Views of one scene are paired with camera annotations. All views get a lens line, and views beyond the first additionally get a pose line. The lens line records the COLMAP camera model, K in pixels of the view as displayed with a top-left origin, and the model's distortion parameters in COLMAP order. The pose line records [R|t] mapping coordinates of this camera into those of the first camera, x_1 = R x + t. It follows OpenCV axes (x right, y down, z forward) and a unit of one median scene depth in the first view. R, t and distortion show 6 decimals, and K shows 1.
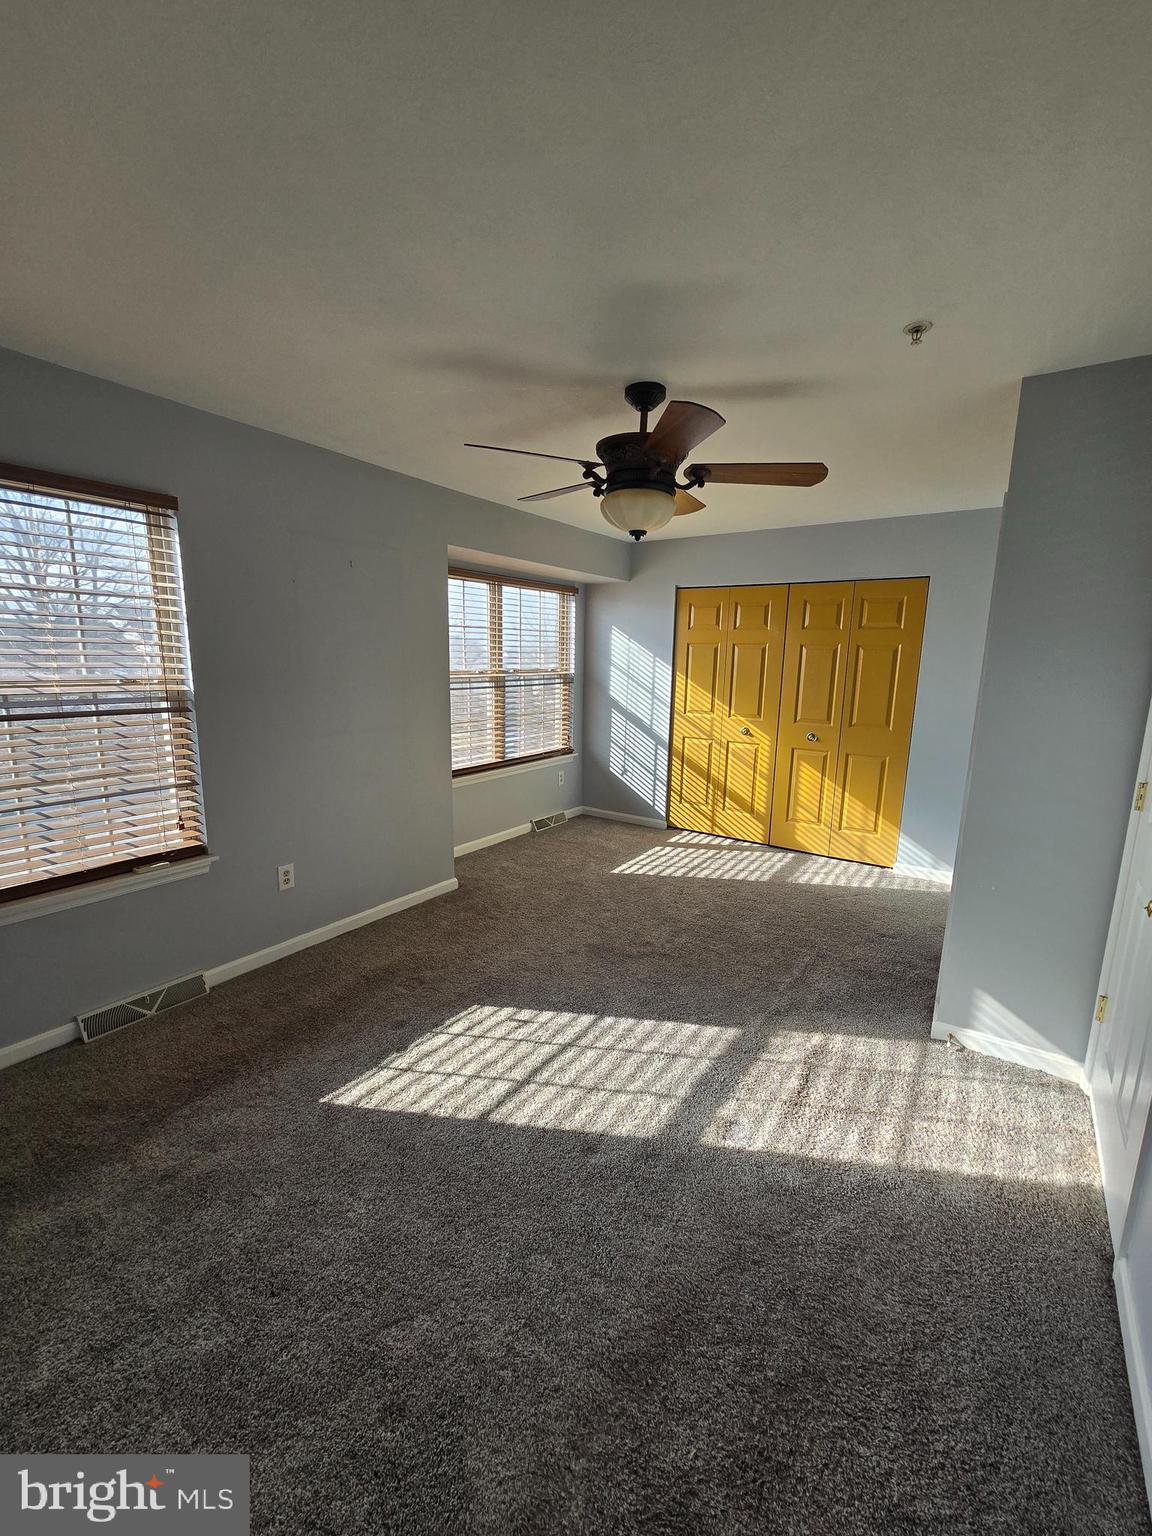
lens RADIAL K [[623.4, 0, 580.3], [0, 623.4, 772.1], [0, 0, 1]] dist [-0.001291, 0.001245]
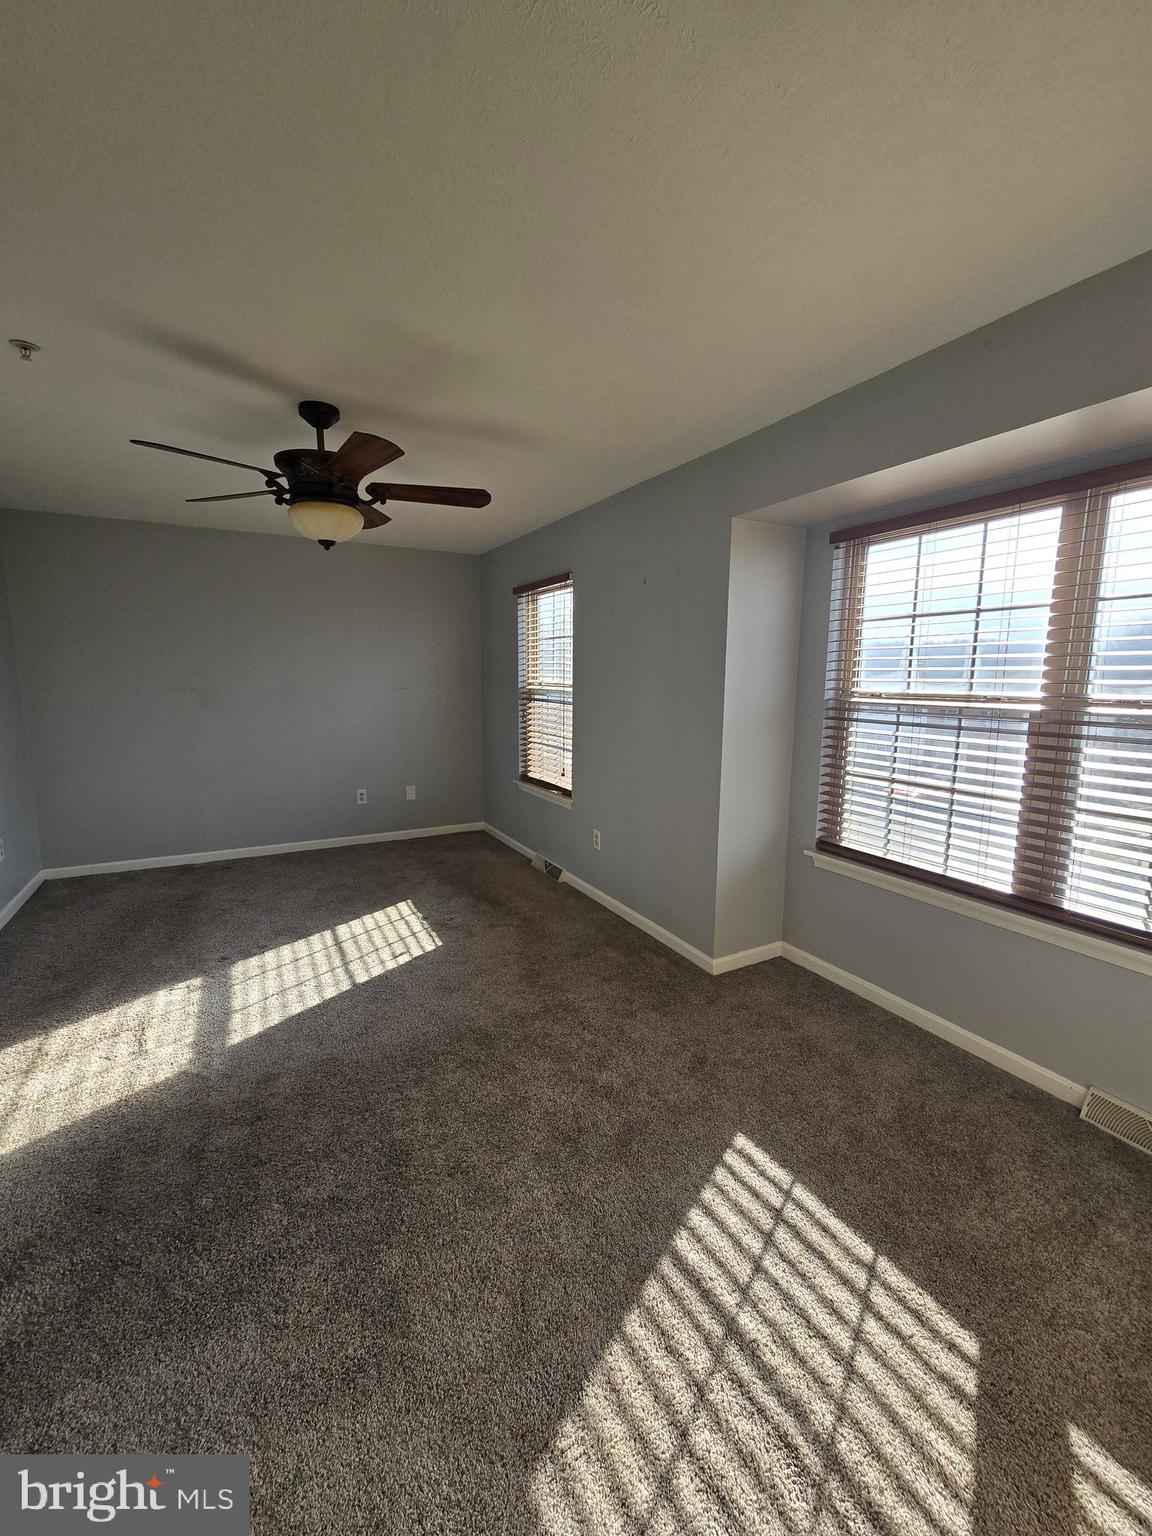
lens RADIAL K [[657.9, 0, 621.2], [0, 657.9, 764.9], [0, 0, 1]] dist [-0.000757, 0.004527]
pose [[-0.435832, 0.108127, -0.893510, 0.829260], [-0.174295, 0.963824, 0.201652, -0.310099], [0.882990, 0.243621, -0.401219, 1.777091]]
